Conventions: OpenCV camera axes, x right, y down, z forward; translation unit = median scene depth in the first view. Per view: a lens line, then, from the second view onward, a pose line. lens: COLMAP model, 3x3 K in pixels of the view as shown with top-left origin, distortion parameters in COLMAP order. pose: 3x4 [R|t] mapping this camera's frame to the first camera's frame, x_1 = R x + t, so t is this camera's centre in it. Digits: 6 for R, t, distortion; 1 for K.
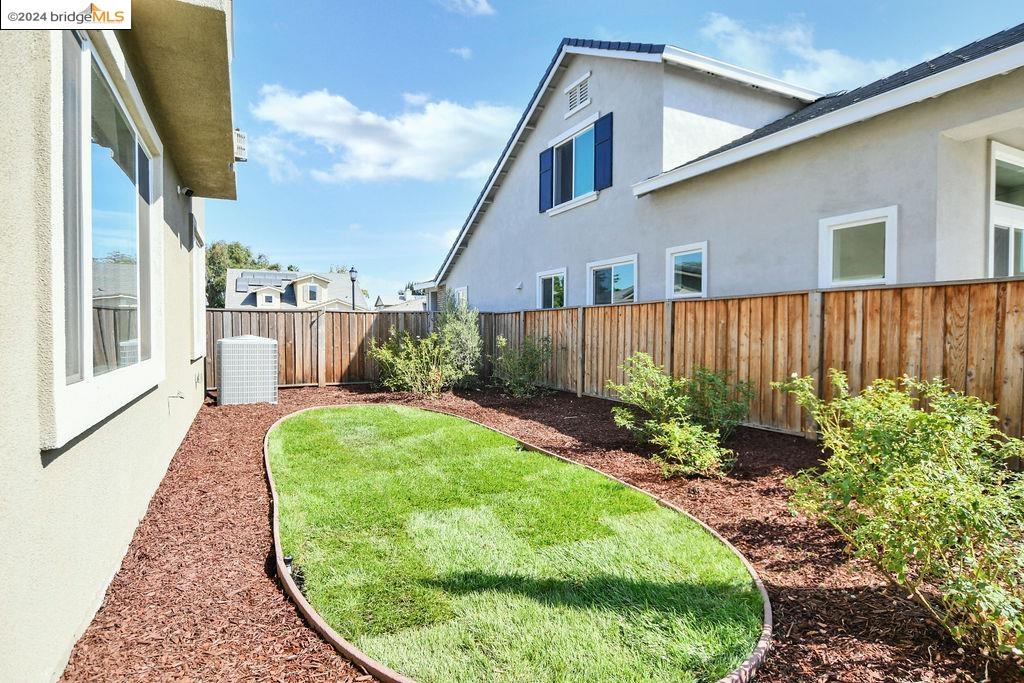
lens RADIAL K [[557.2, 0, 513.2], [0, 557.2, 342.5], [0, 0, 1]] dist [-0.001217, -0.003037]
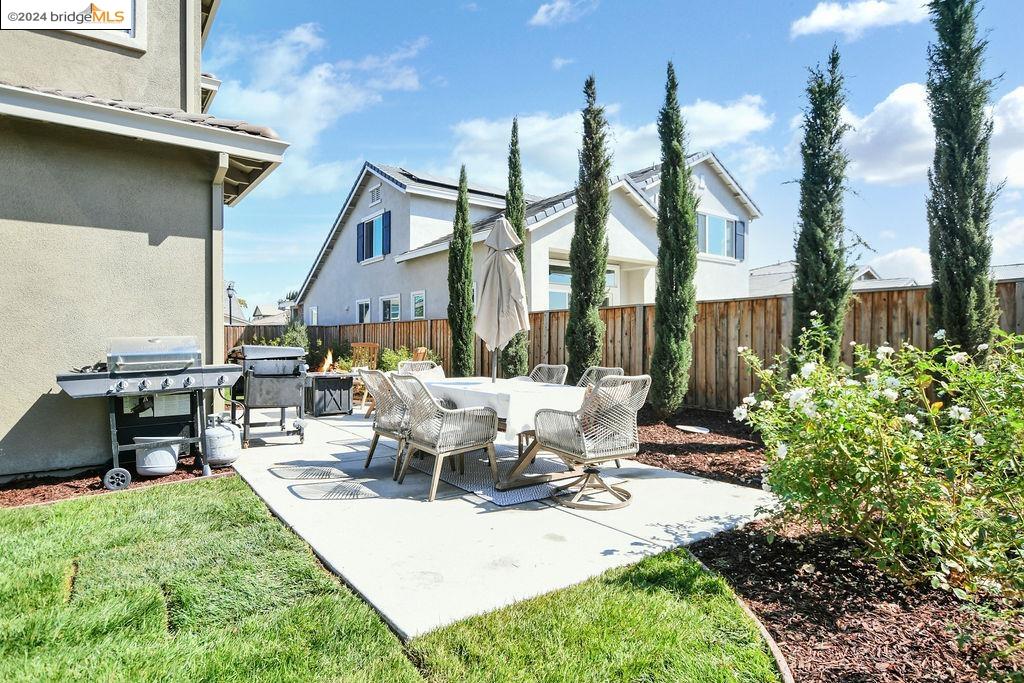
lens RADIAL K [[557.2, 0, 509.1], [0, 557.2, 339.2], [0, 0, 1]] dist [-0.001217, -0.003037]
pose [[0.983008, -0.002841, 0.183540, 0.202236], [0.006653, 0.999775, -0.020157, 0.022044], [-0.183442, 0.021036, 0.982805, -0.699596]]
